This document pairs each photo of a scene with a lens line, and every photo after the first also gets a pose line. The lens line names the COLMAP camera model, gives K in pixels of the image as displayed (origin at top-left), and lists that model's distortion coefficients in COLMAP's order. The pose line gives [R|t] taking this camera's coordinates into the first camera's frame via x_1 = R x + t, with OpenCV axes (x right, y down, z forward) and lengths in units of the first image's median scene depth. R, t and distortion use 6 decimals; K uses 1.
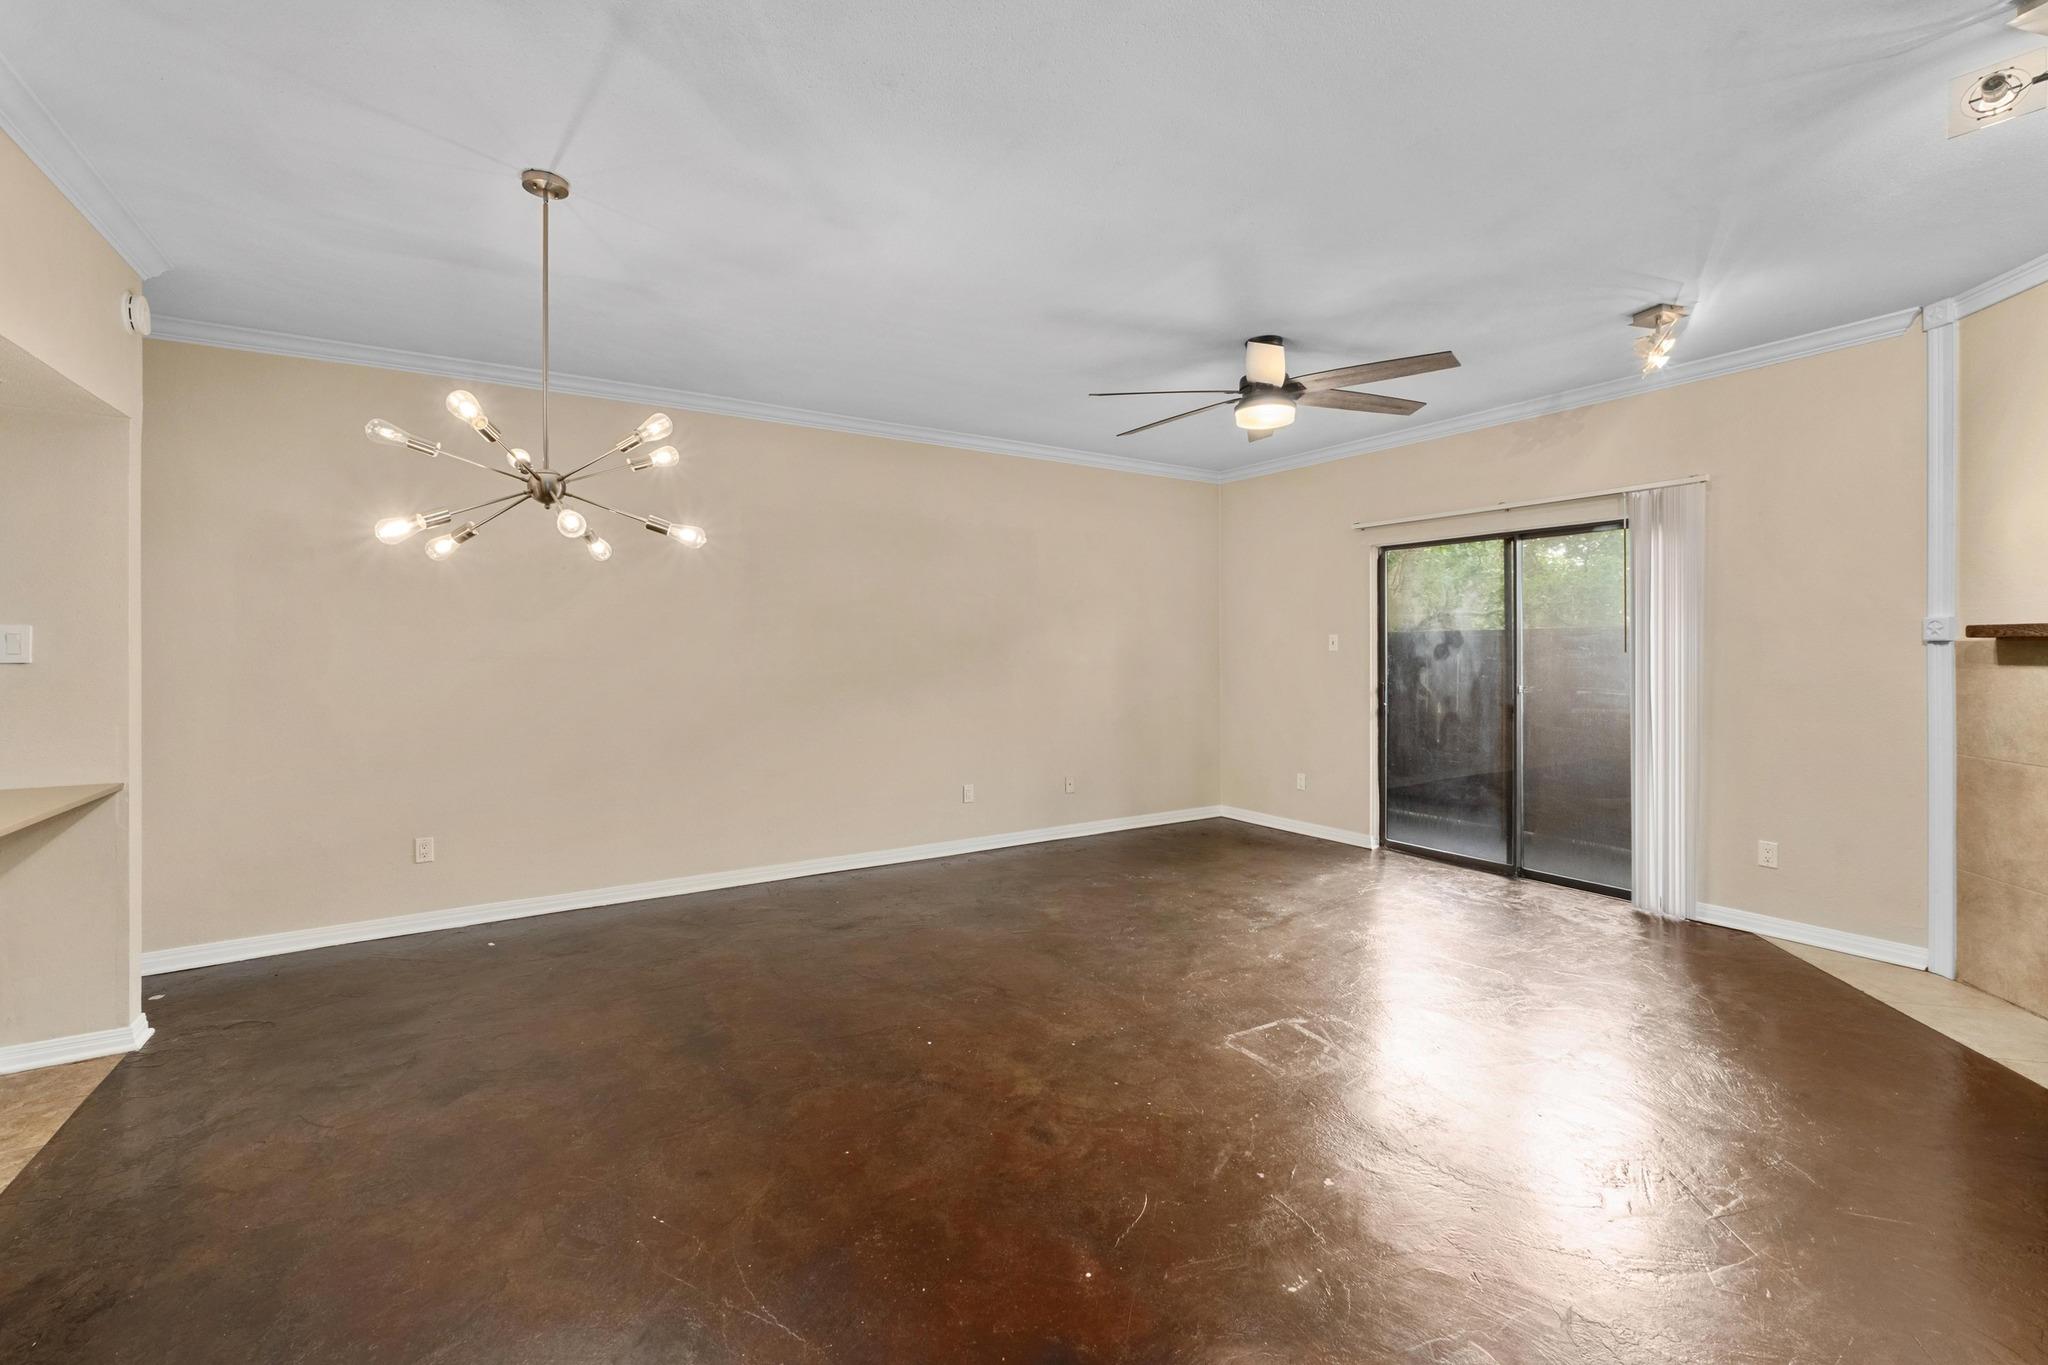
lens RADIAL K [[878.3, 0, 1031.8], [0, 878.3, 657.0], [0, 0, 1]] dist [-0.003654, 0.001428]
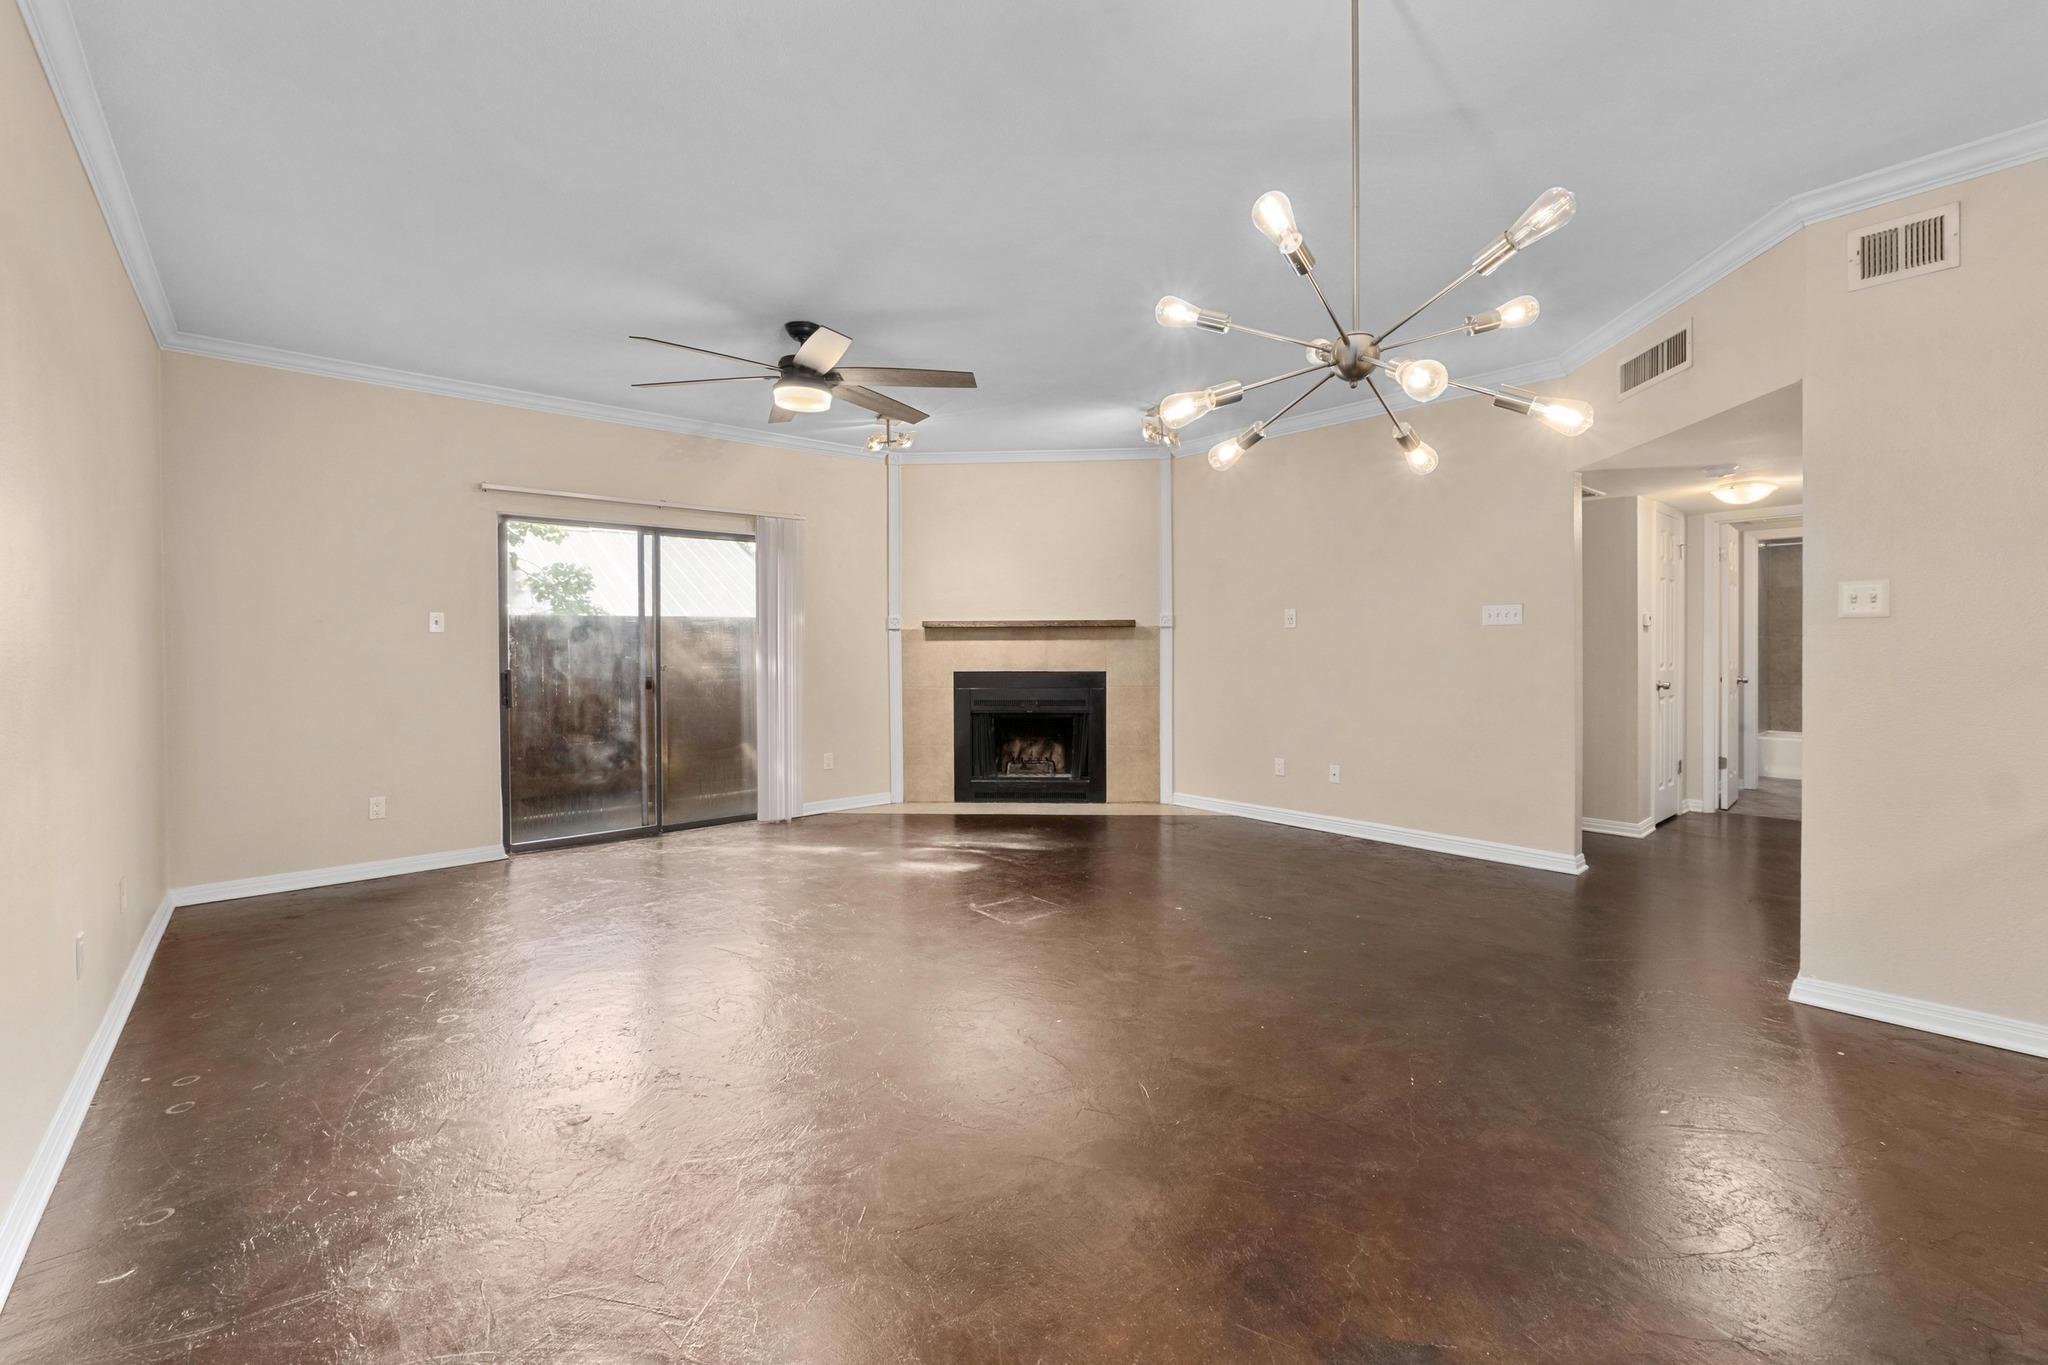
lens RADIAL K [[878.3, 0, 1017.6], [0, 878.3, 671.2], [0, 0, 1]] dist [-0.003654, 0.001428]
pose [[-0.142499, -0.021658, 0.989558, -0.602050], [0.017915, 0.999540, 0.024456, 0.021165], [-0.989633, 0.021213, -0.142046, 0.673458]]
